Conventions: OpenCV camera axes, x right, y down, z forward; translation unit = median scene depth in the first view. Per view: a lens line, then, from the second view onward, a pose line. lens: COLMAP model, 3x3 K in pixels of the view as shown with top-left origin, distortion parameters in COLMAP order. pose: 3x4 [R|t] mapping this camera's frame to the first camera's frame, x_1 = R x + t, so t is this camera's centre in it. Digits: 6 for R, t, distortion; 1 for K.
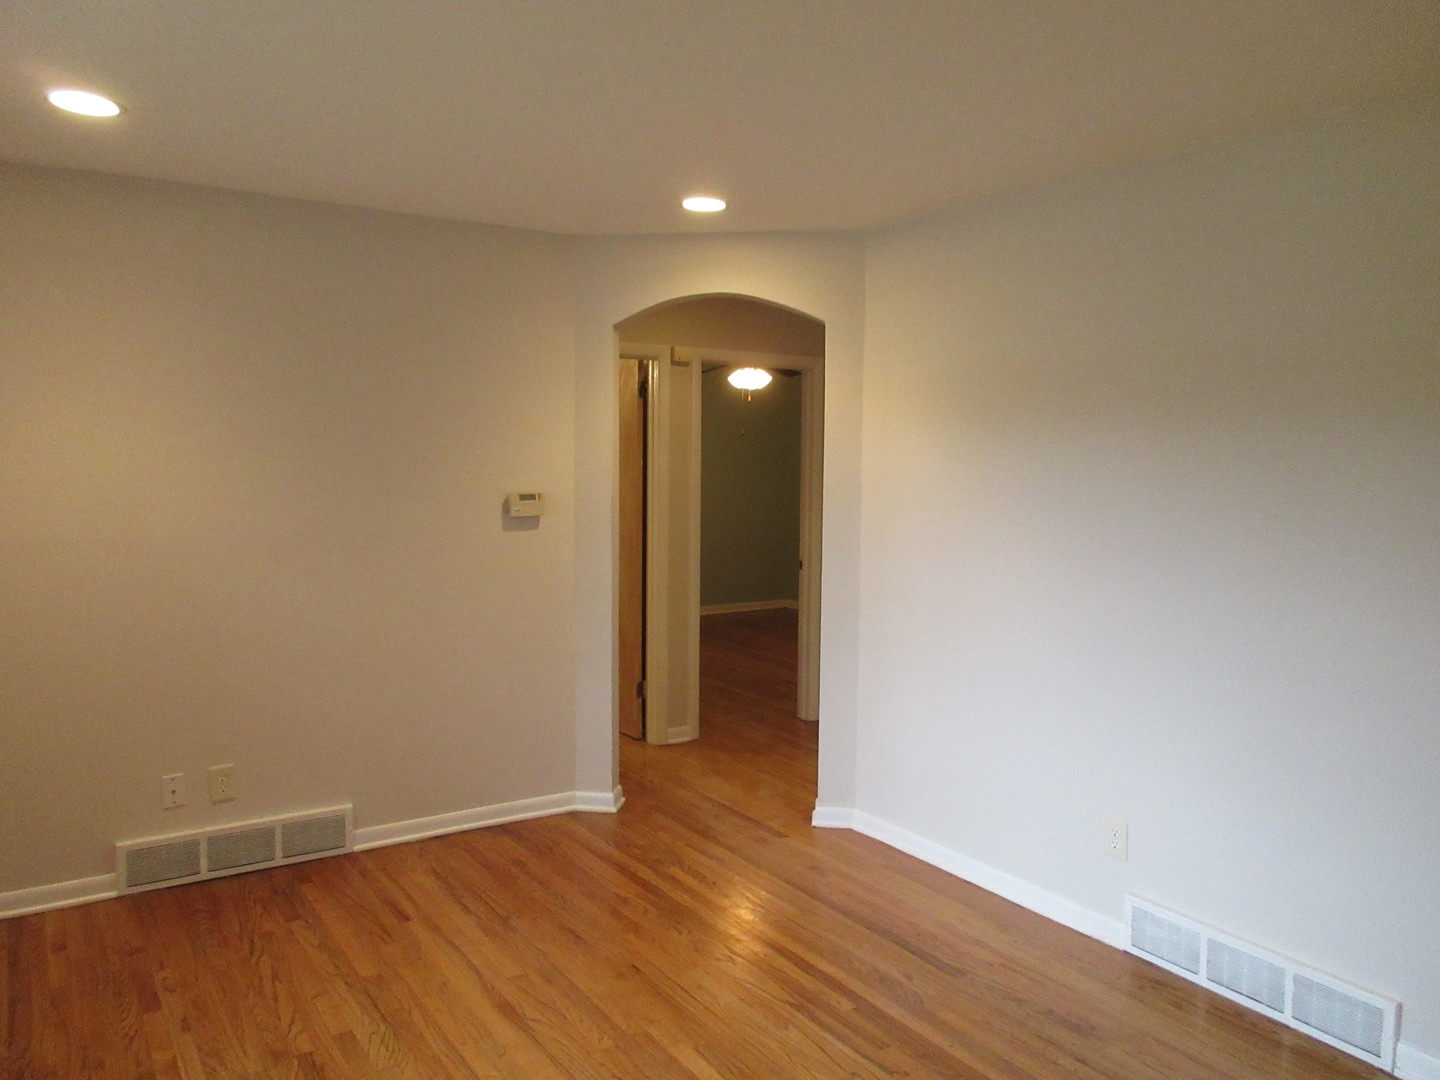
lens RADIAL K [[1070.5, 0, 719.0], [0, 1070.5, 540.2], [0, 0, 1]] dist [0.011474, -0.007118]
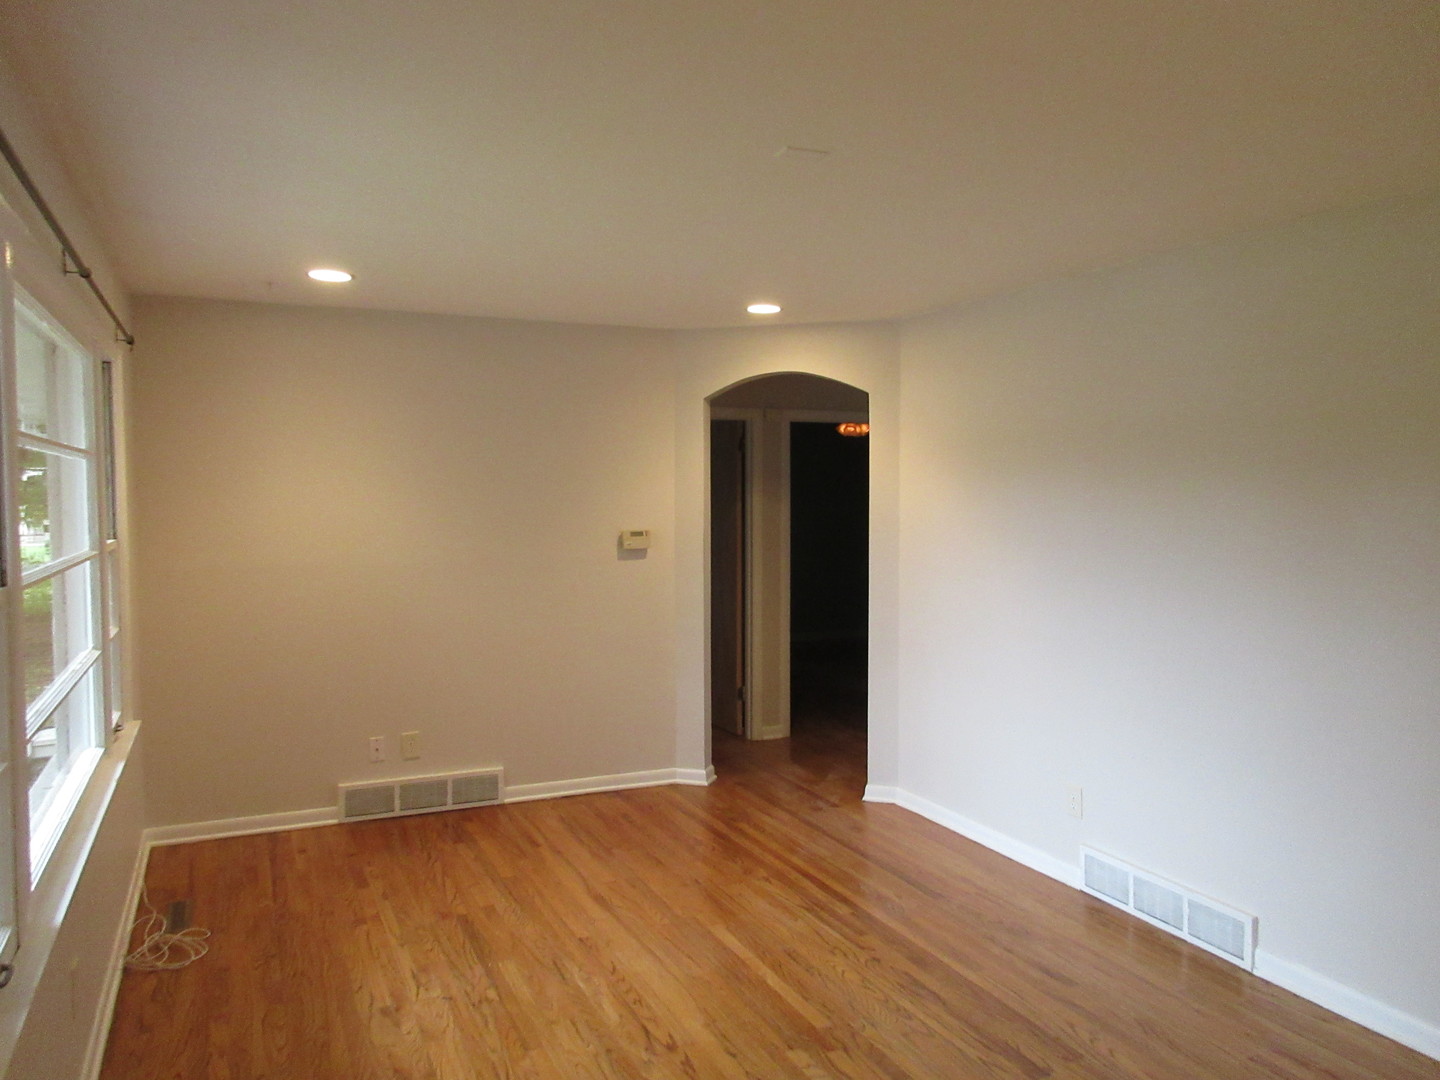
lens RADIAL K [[1070.5, 0, 718.7], [0, 1070.5, 541.1], [0, 0, 1]] dist [0.011474, -0.007118]
pose [[0.987610, -0.003440, -0.156890, 0.142245], [-0.001613, 0.999484, -0.032073, 0.011204], [0.156919, 0.031928, 0.987095, -0.300034]]
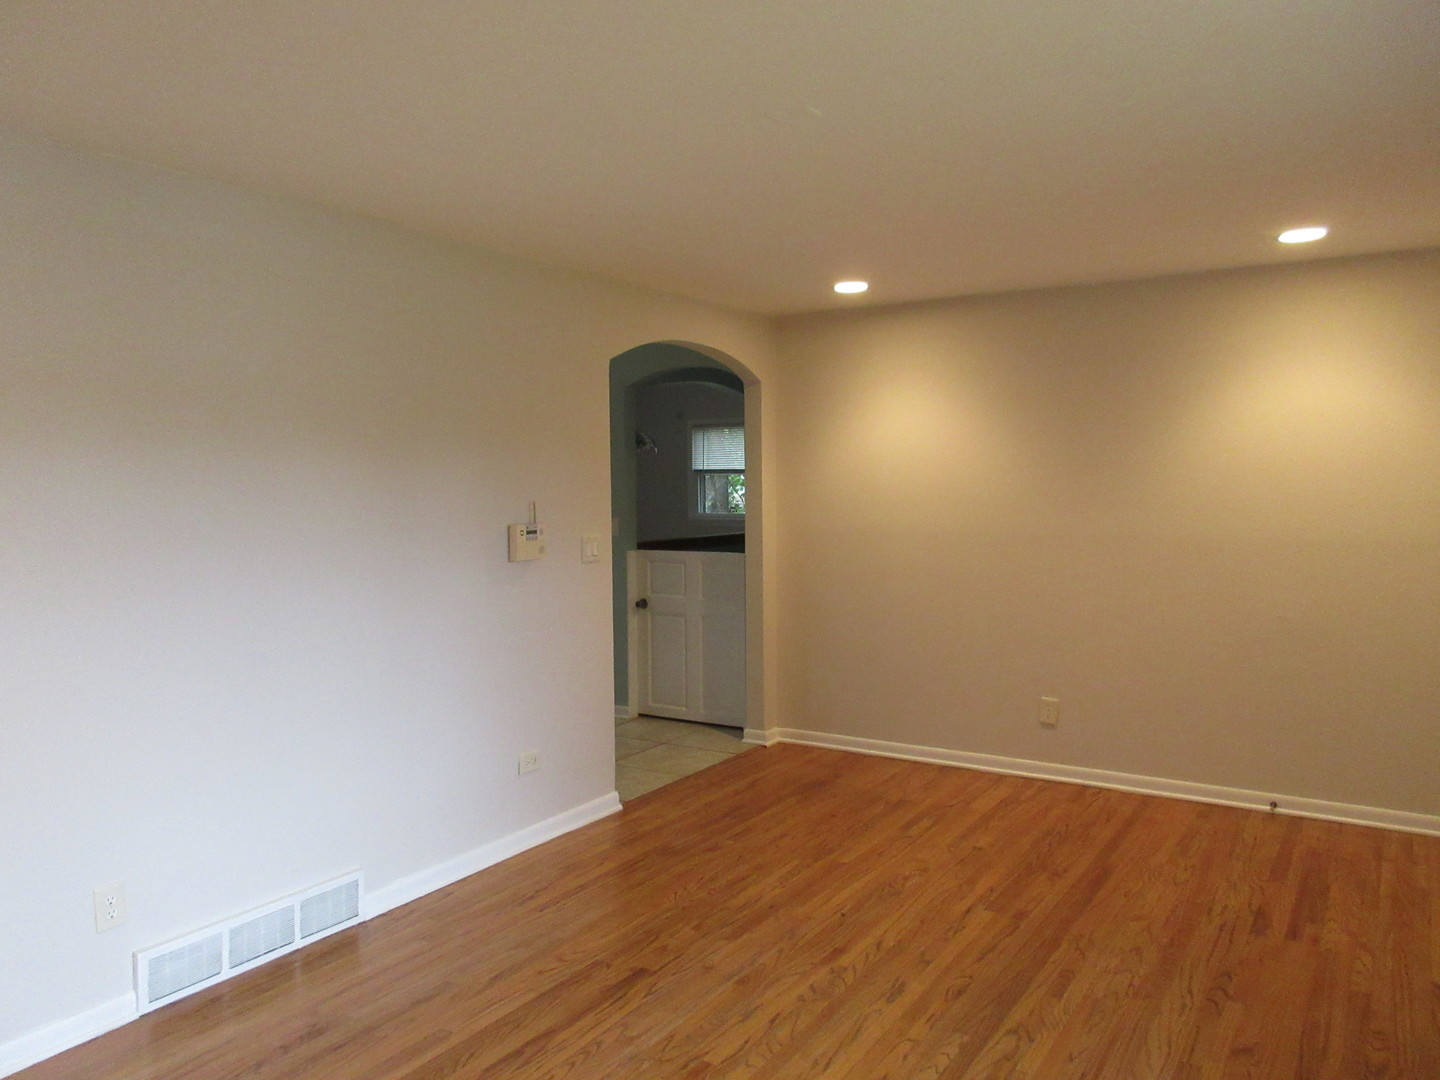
lens RADIAL K [[1070.5, 0, 718.2], [0, 1070.5, 541.2], [0, 0, 1]] dist [0.011474, -0.007118]
pose [[-0.404873, -0.069313, 0.911742, -0.577634], [0.071596, 0.991658, 0.107182, -0.076787], [-0.911566, 0.108672, -0.396533, 0.792493]]
